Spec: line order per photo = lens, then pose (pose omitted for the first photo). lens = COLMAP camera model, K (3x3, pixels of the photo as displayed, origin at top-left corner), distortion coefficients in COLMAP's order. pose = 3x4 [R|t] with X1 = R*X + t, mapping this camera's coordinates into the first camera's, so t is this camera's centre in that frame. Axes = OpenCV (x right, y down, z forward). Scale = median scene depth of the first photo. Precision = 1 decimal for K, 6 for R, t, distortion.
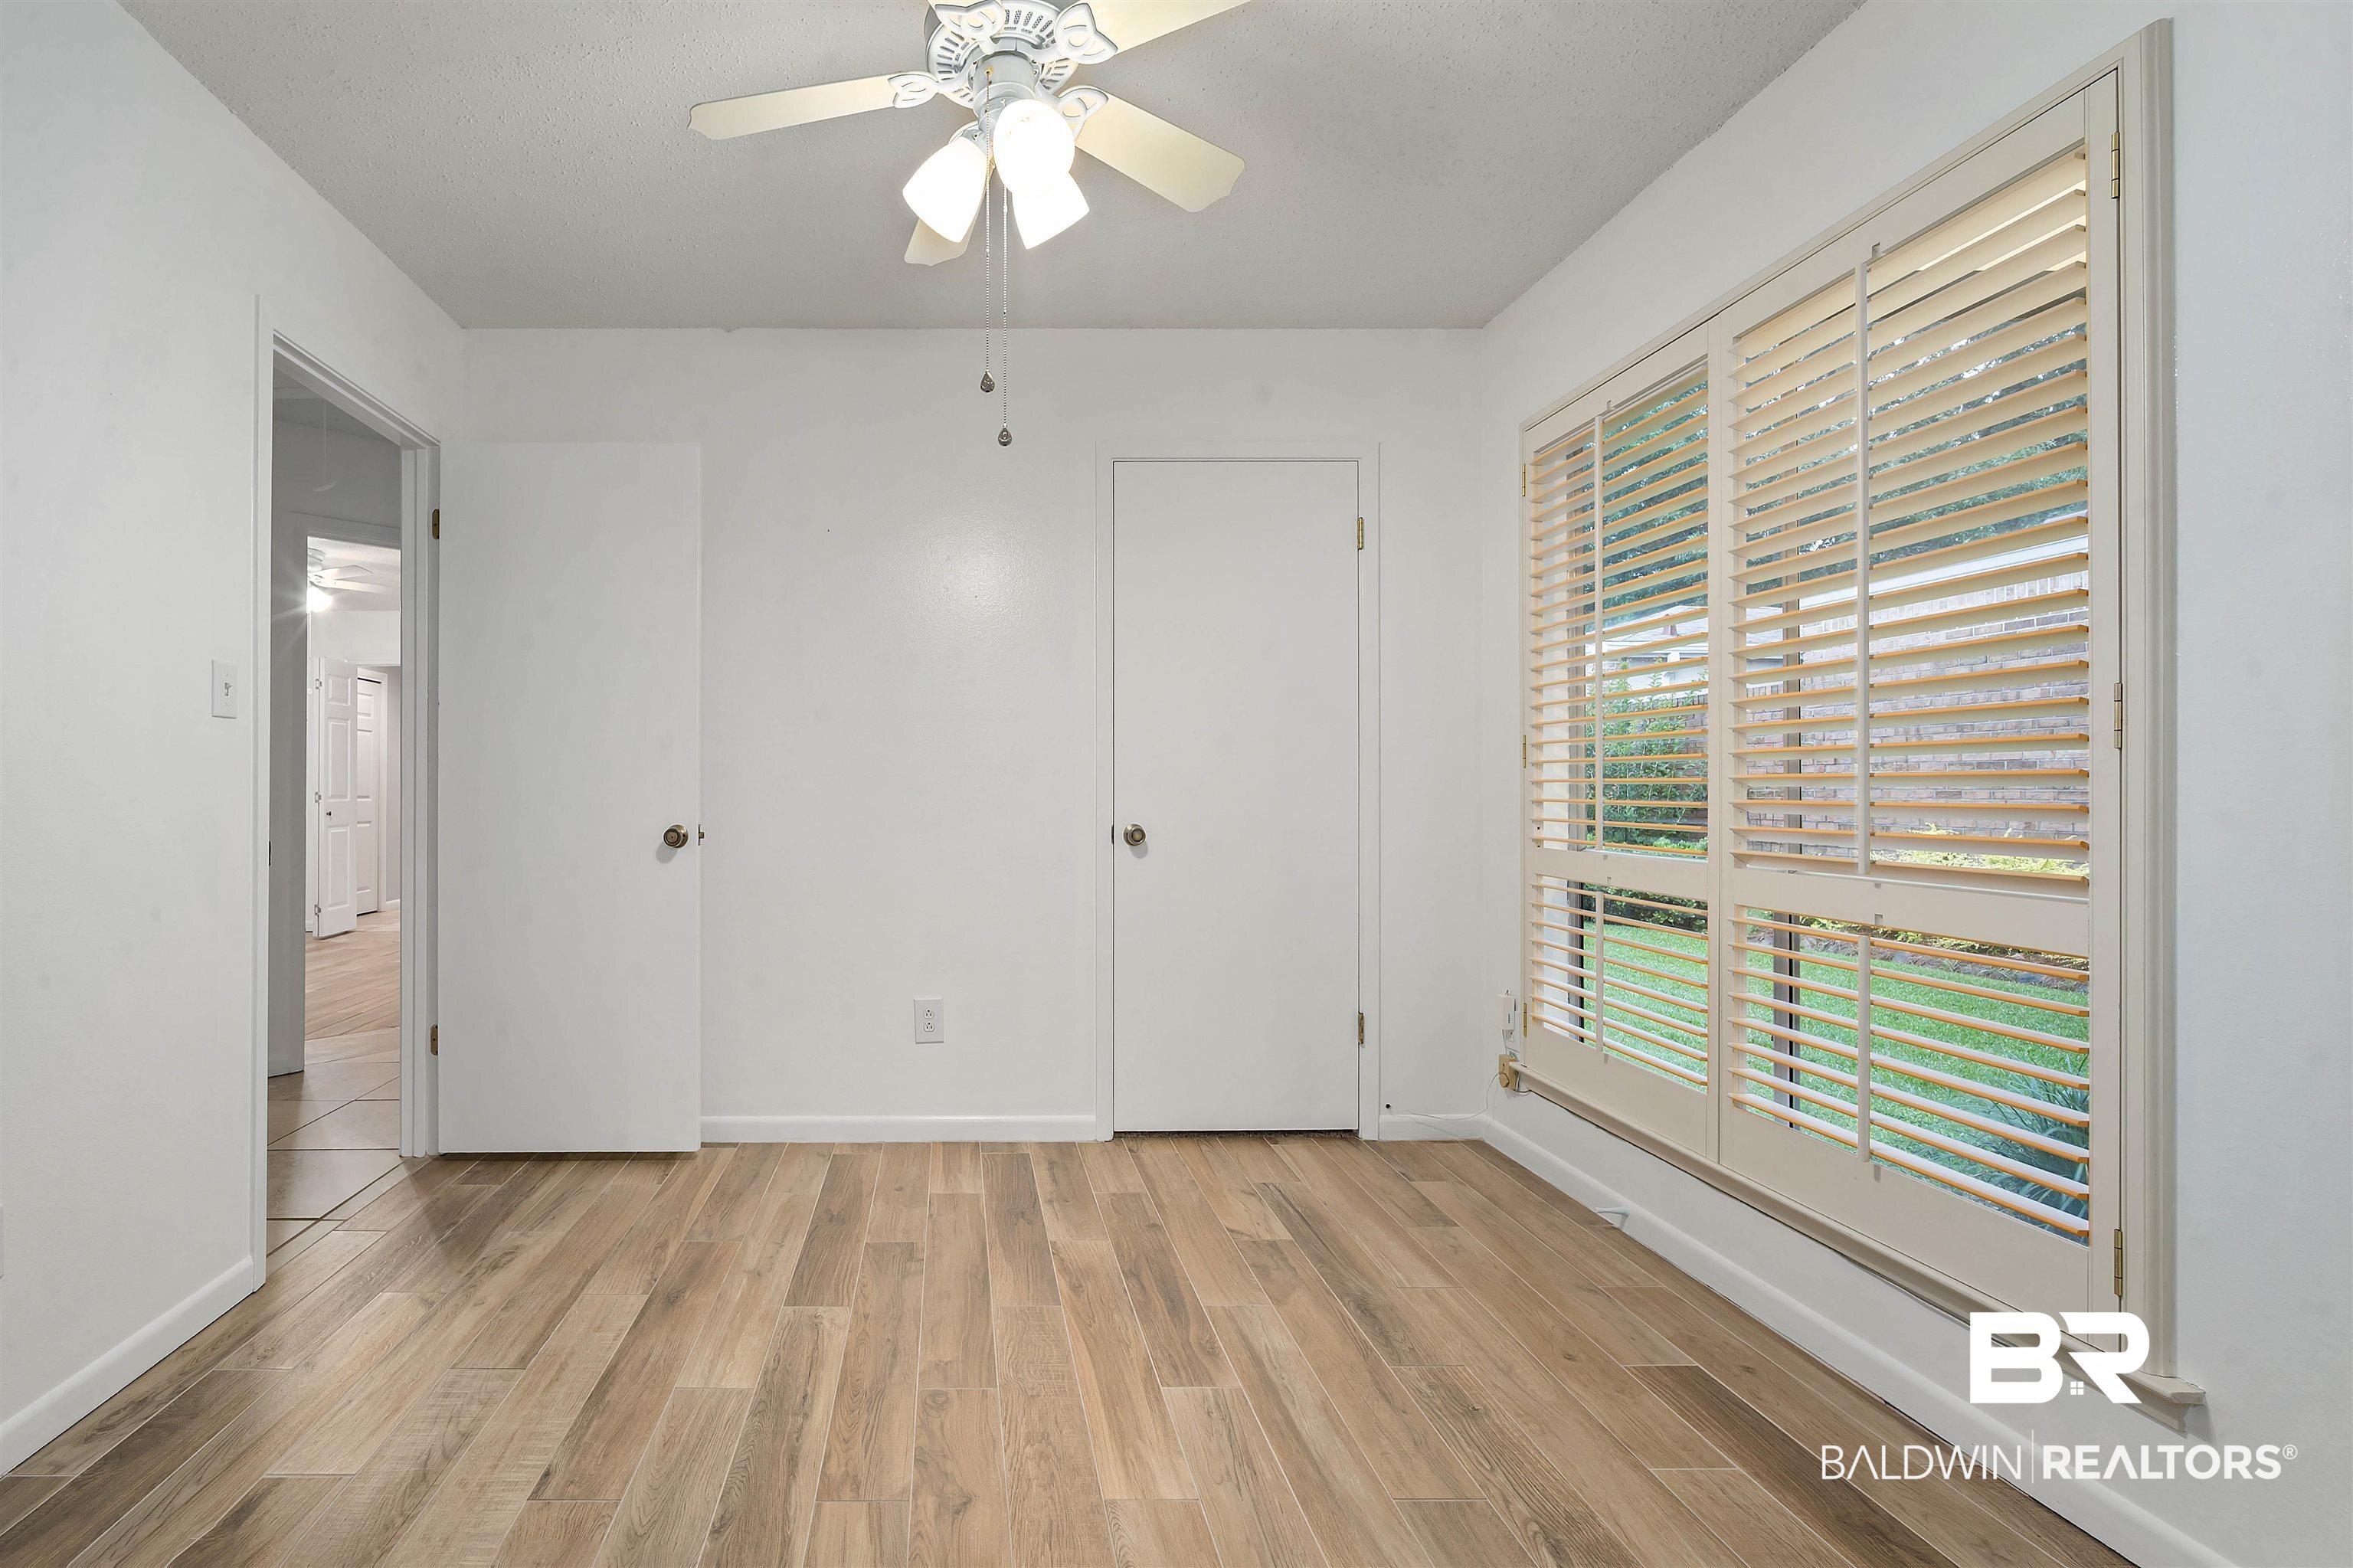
lens RADIAL K [[1030.9, 0, 1168.4], [0, 1030.9, 782.3], [0, 0, 1]] dist [-0.011816, -0.000574]
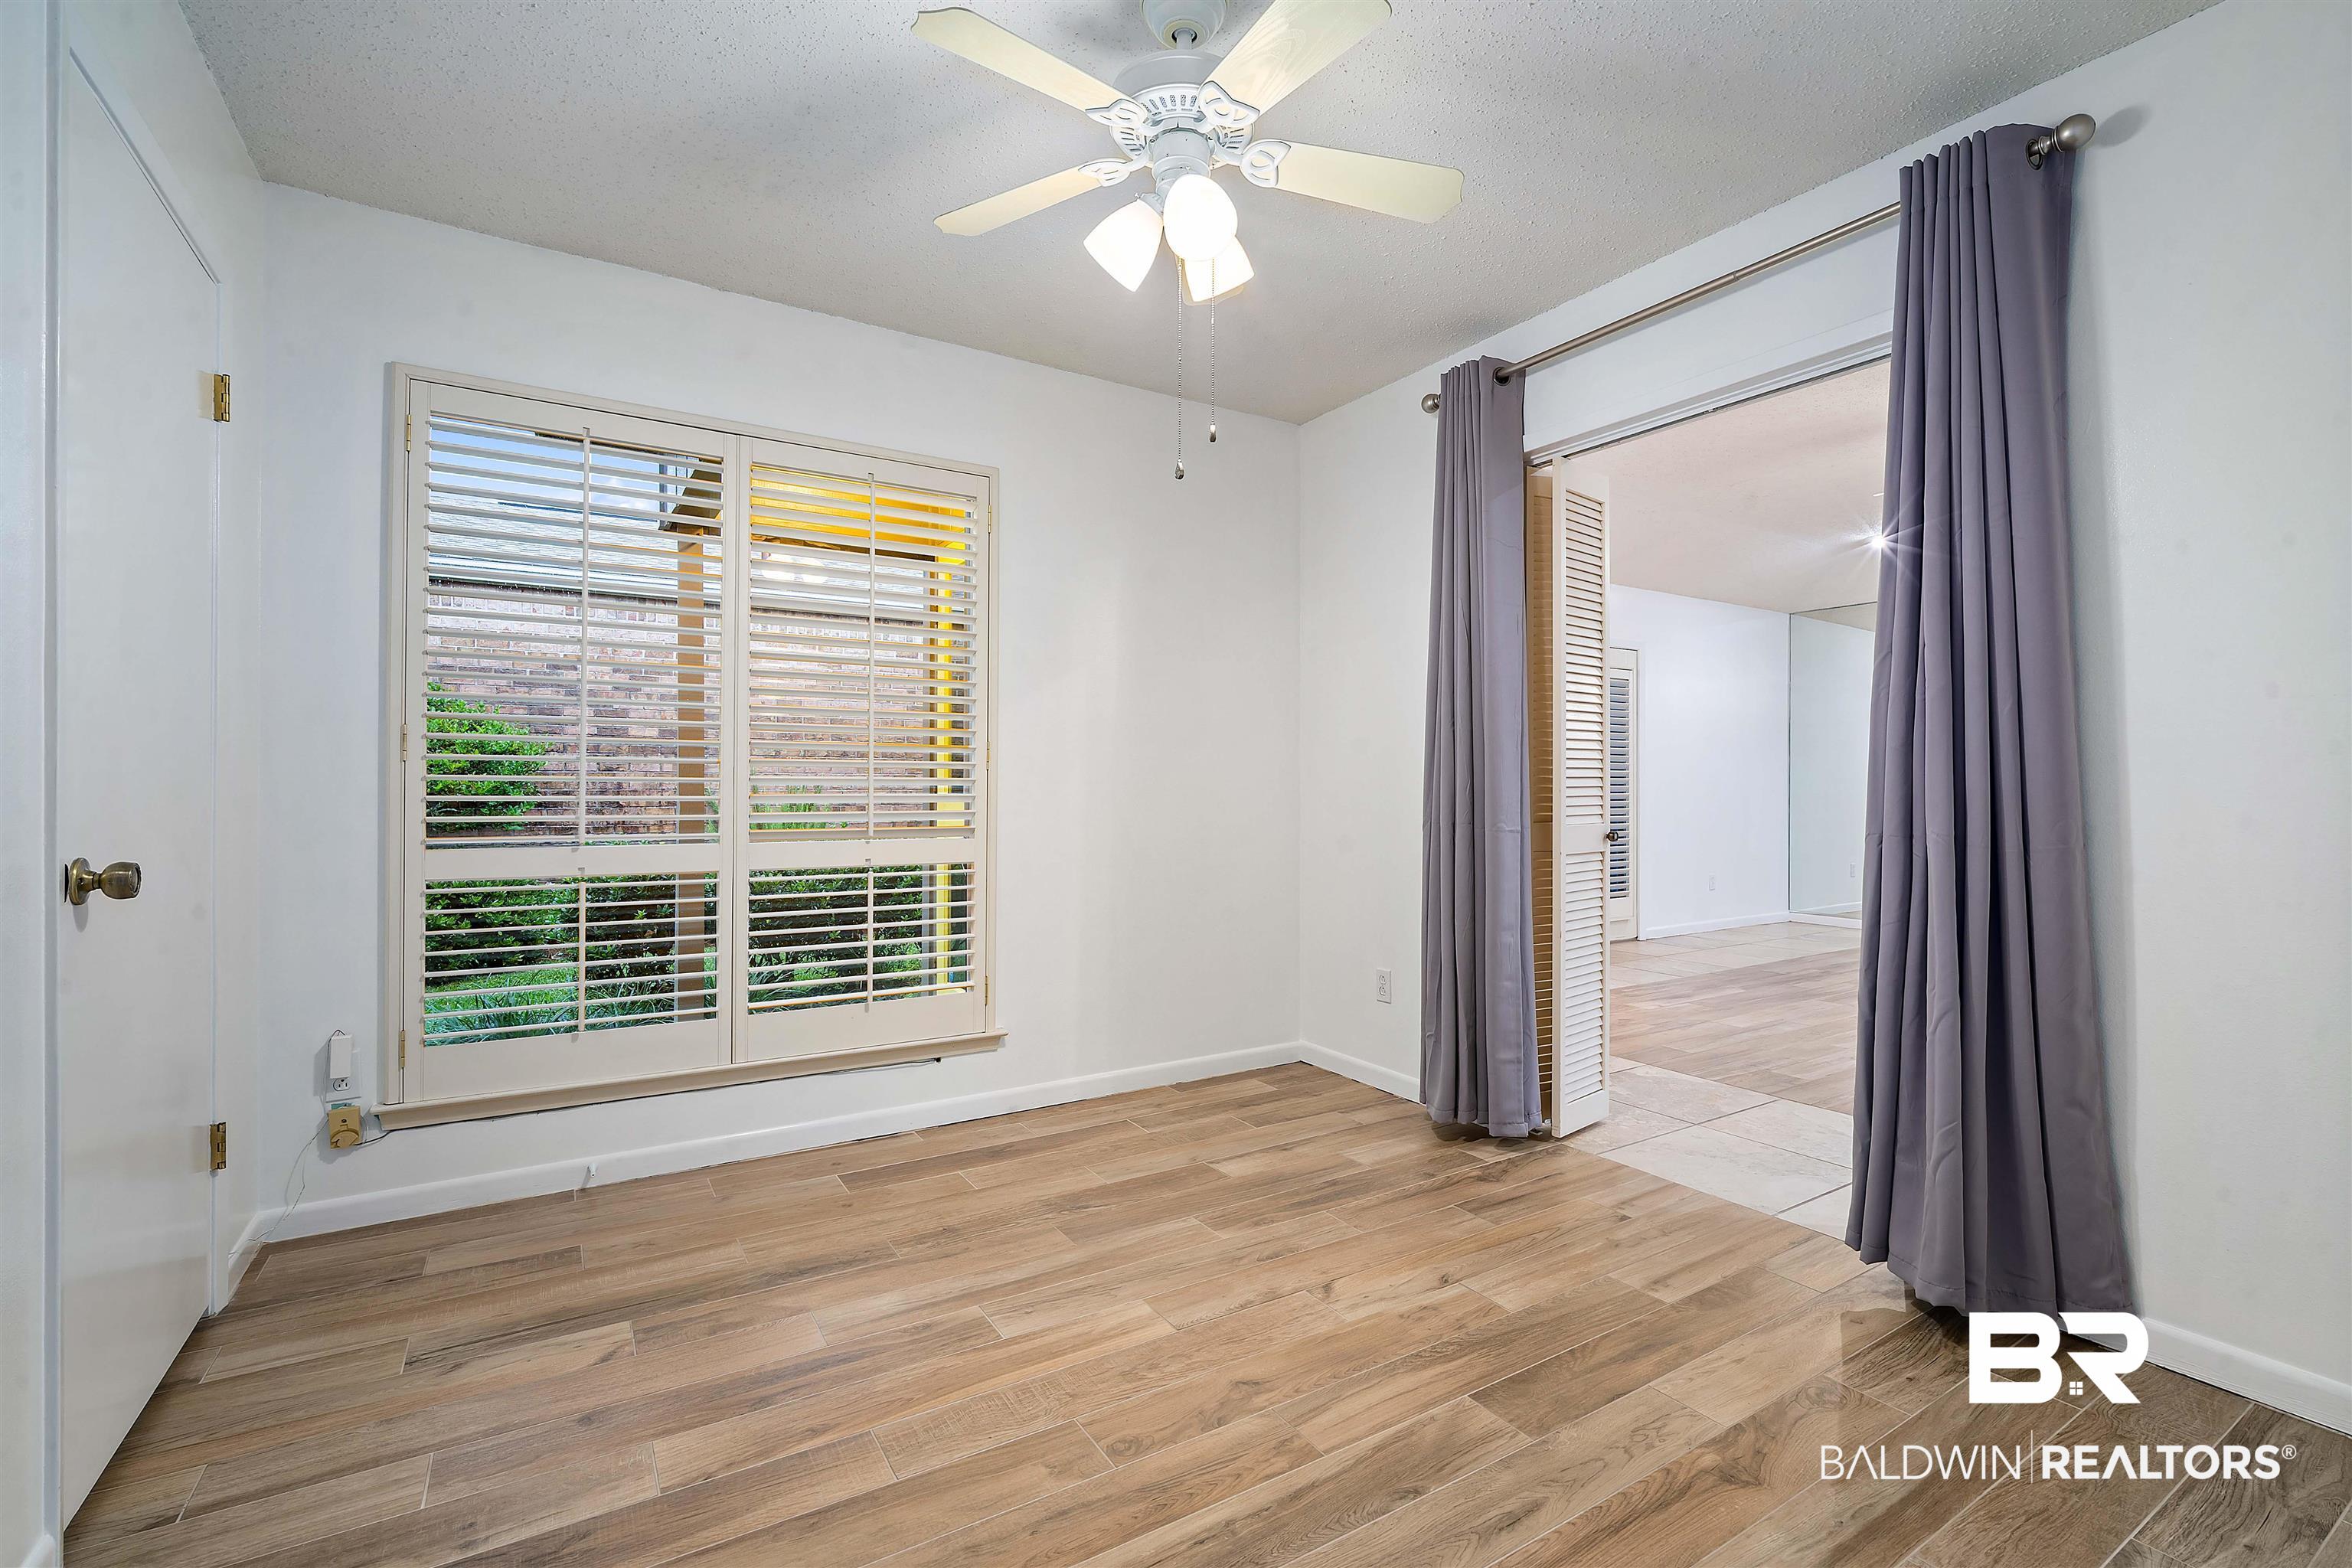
lens RADIAL K [[1030.5, 0, 1179.0], [0, 1030.5, 777.4], [0, 0, 1]] dist [-0.011816, -0.000574]
pose [[-0.393832, -0.000631, 0.919182, -0.919133], [-0.004668, 0.999988, -0.001313, 0.063884], [-0.919170, -0.004808, -0.393831, 1.188737]]
